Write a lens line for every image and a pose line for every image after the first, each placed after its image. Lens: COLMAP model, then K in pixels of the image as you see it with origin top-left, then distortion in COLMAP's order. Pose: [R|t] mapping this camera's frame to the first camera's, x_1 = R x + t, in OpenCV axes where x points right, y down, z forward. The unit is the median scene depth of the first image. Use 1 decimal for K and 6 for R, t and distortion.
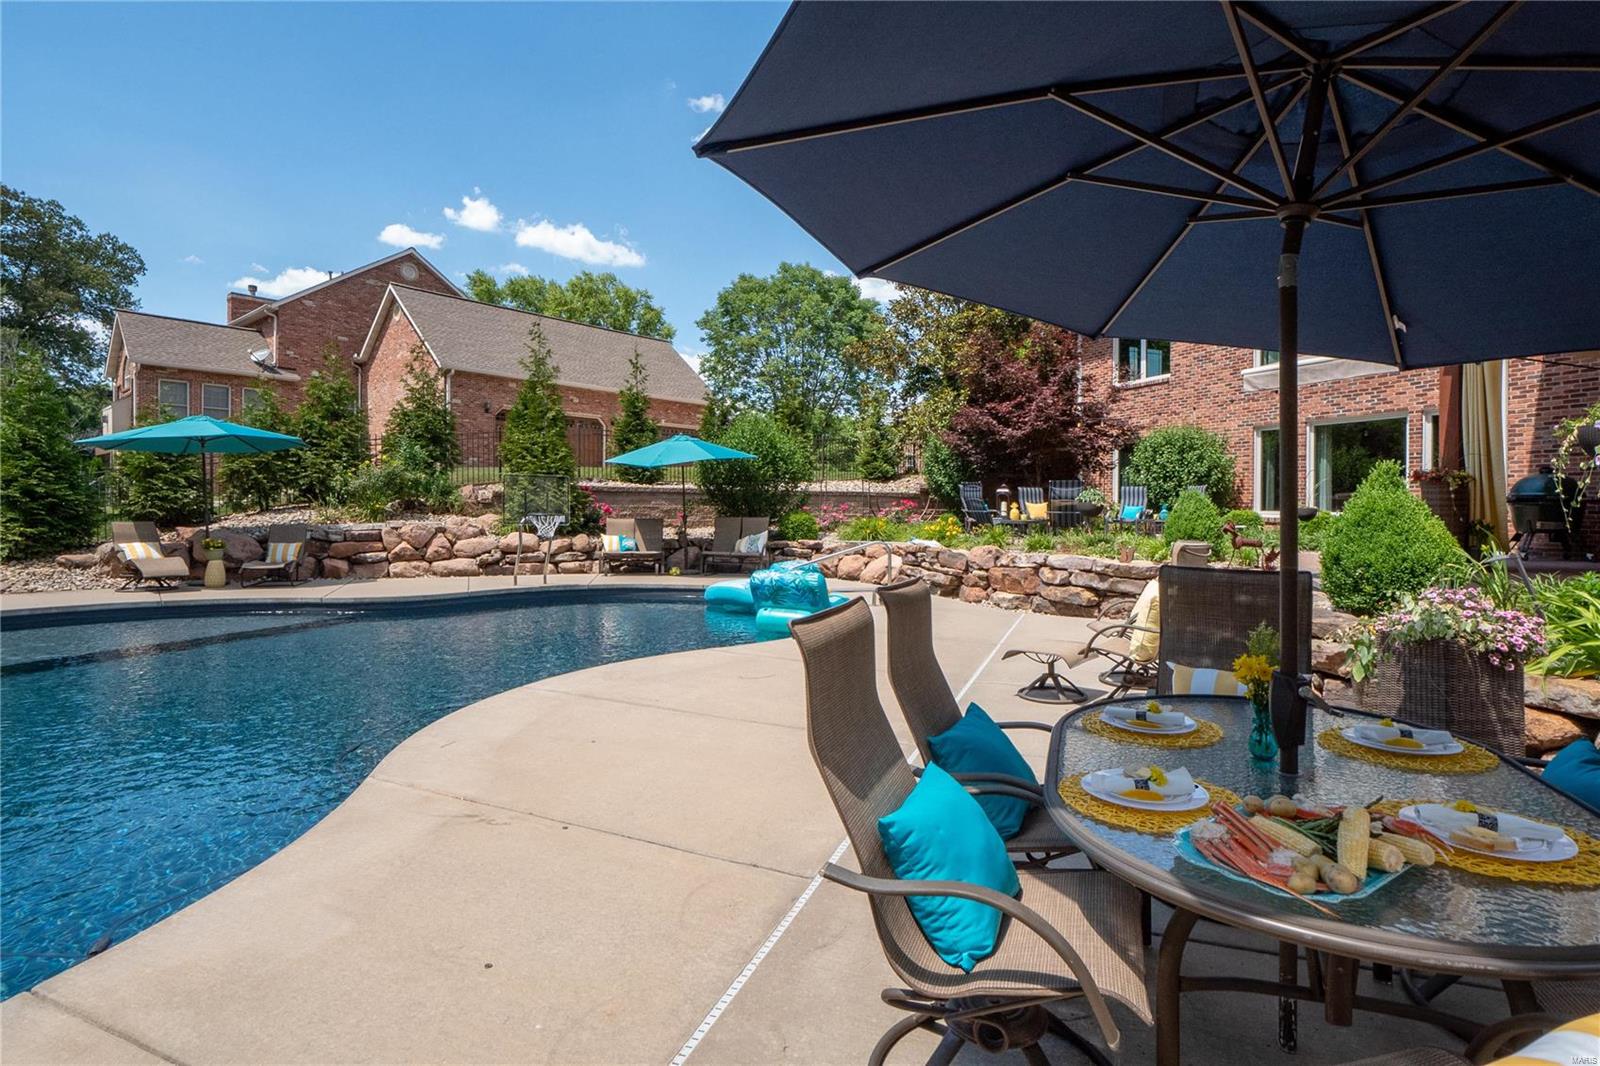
lens RADIAL K [[805.8, 0, 795.3], [0, 805.8, 525.0], [0, 0, 1]] dist [0.000436, -0.000043]
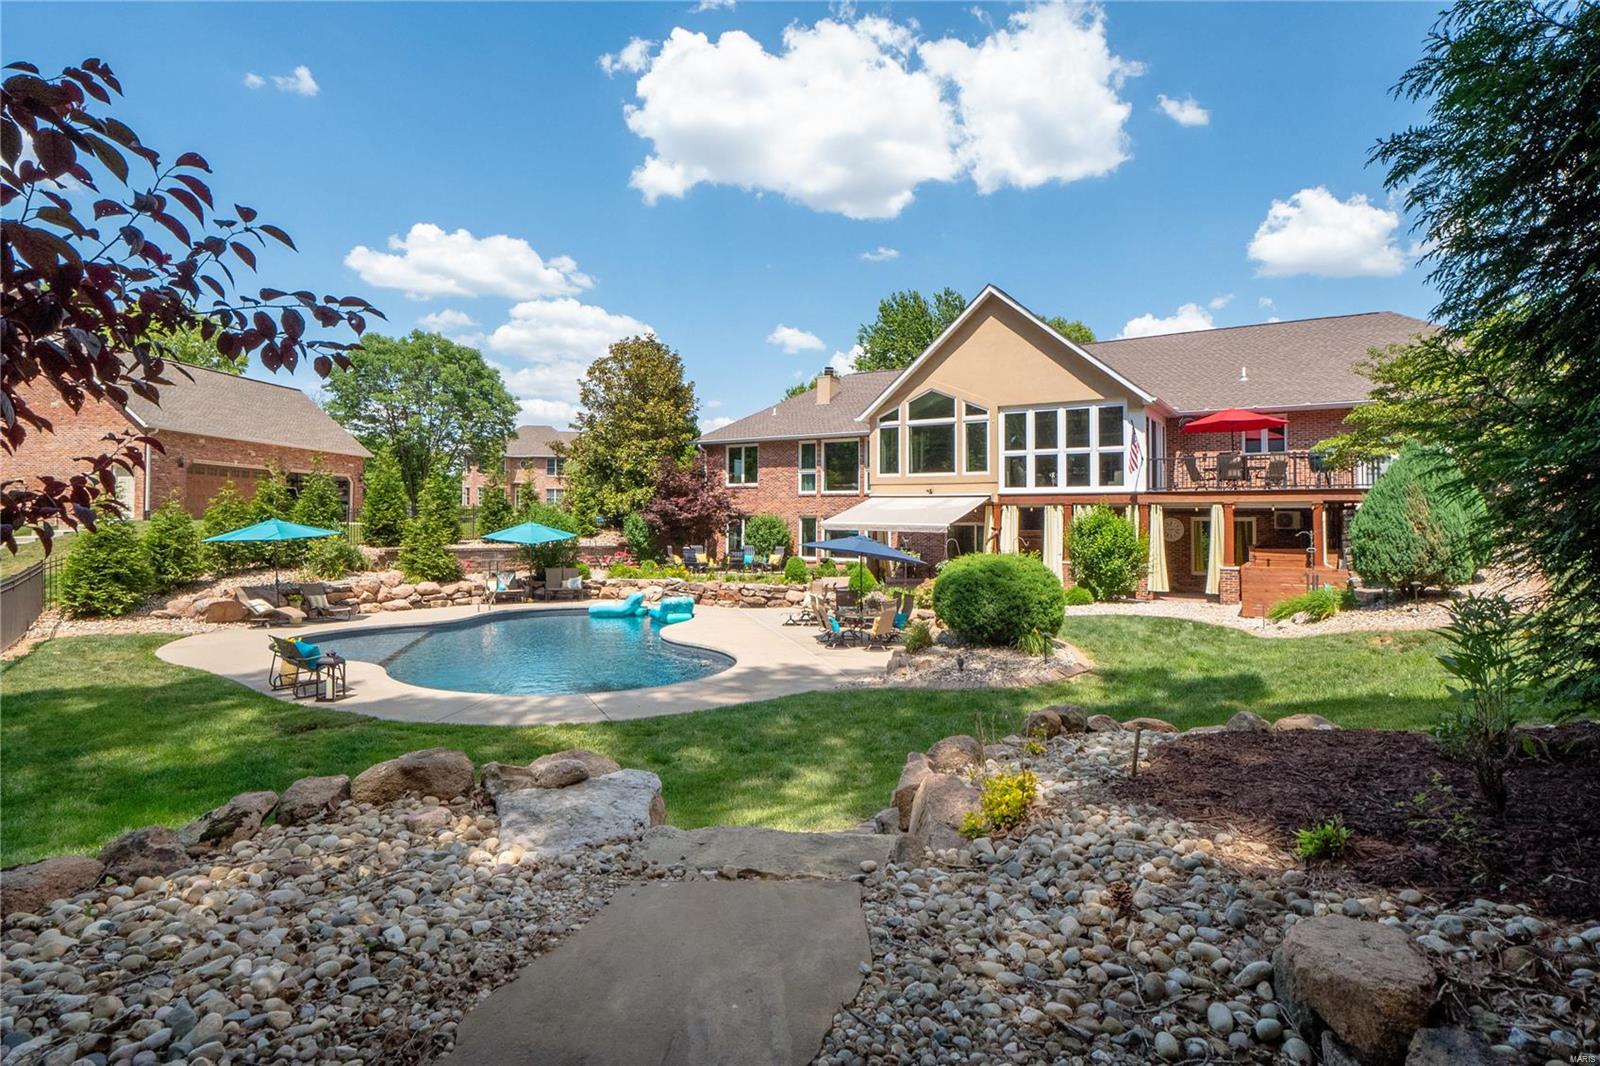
lens RADIAL K [[805.8, 0, 804.7], [0, 805.8, 532.8], [0, 0, 1]] dist [0.000436, -0.000043]
pose [[0.824843, -0.007377, 0.565314, -0.647460], [0.013140, 0.999895, -0.006125, -0.071316], [-0.565210, 0.012480, 0.824853, -0.787920]]
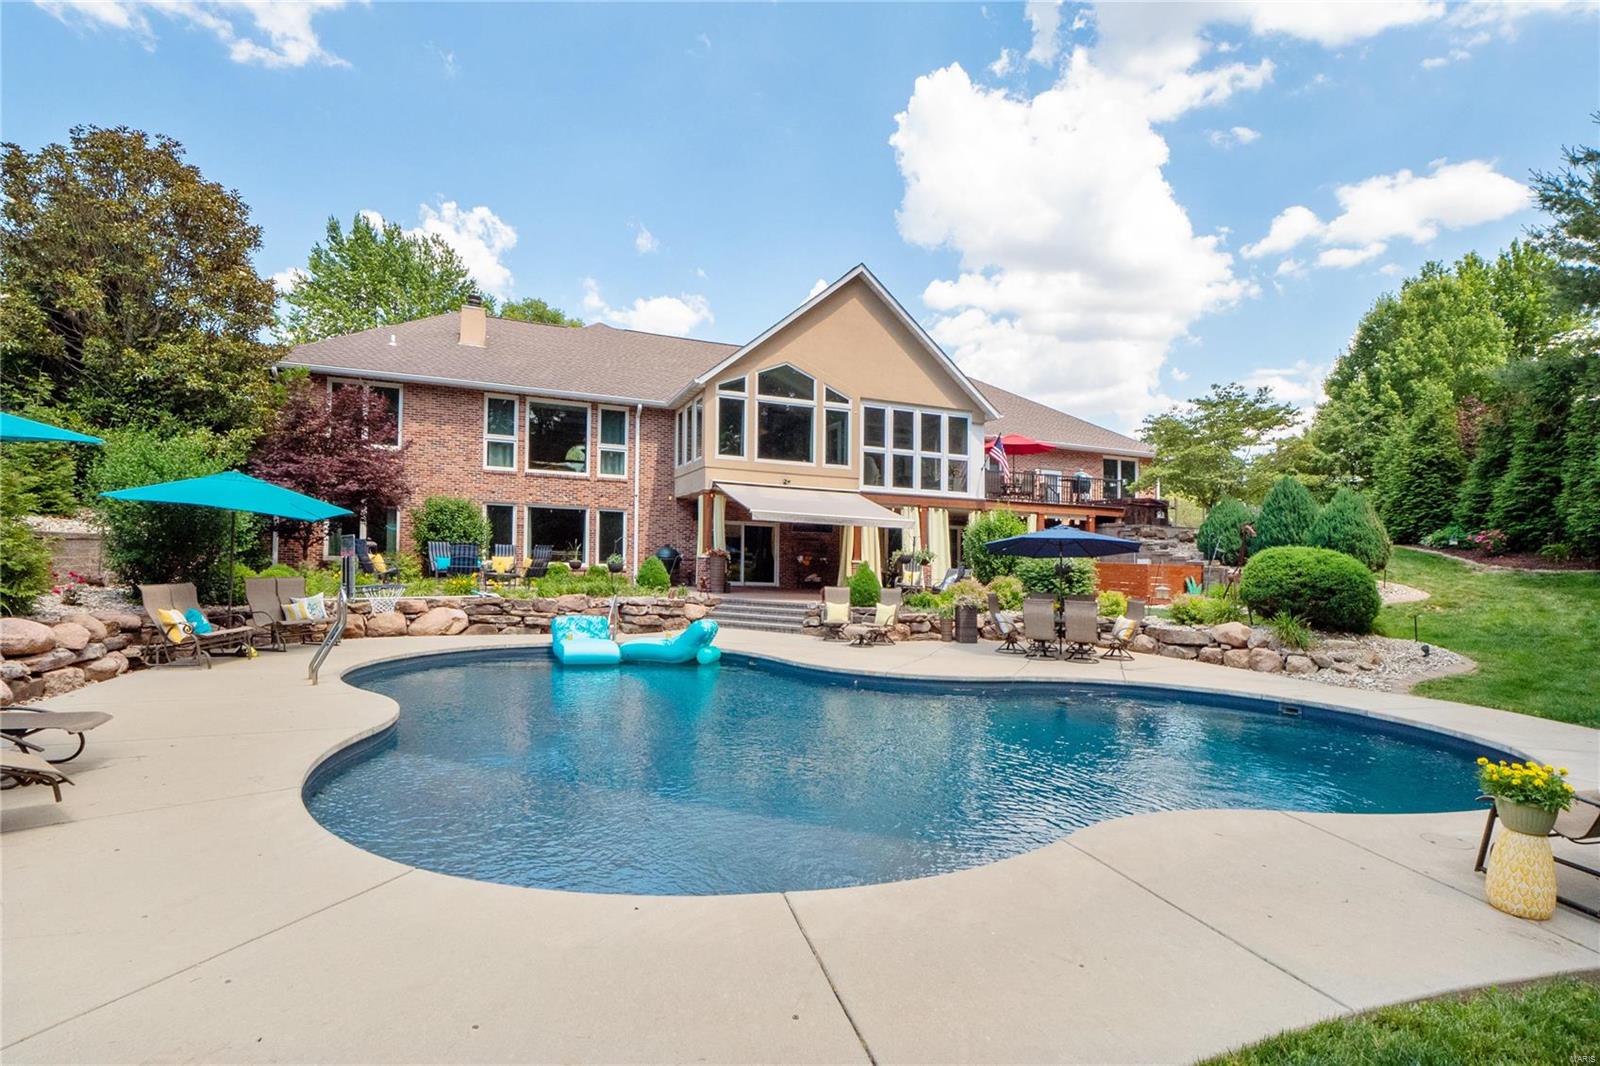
lens RADIAL K [[805.8, 0, 803.3], [0, 805.8, 541.6], [0, 0, 1]] dist [0.000436, -0.000043]
pose [[0.006638, 0.010230, 0.999926, -0.922533], [-0.006668, 0.999926, -0.010186, -0.043169], [-0.999956, -0.006600, 0.006706, 0.455491]]
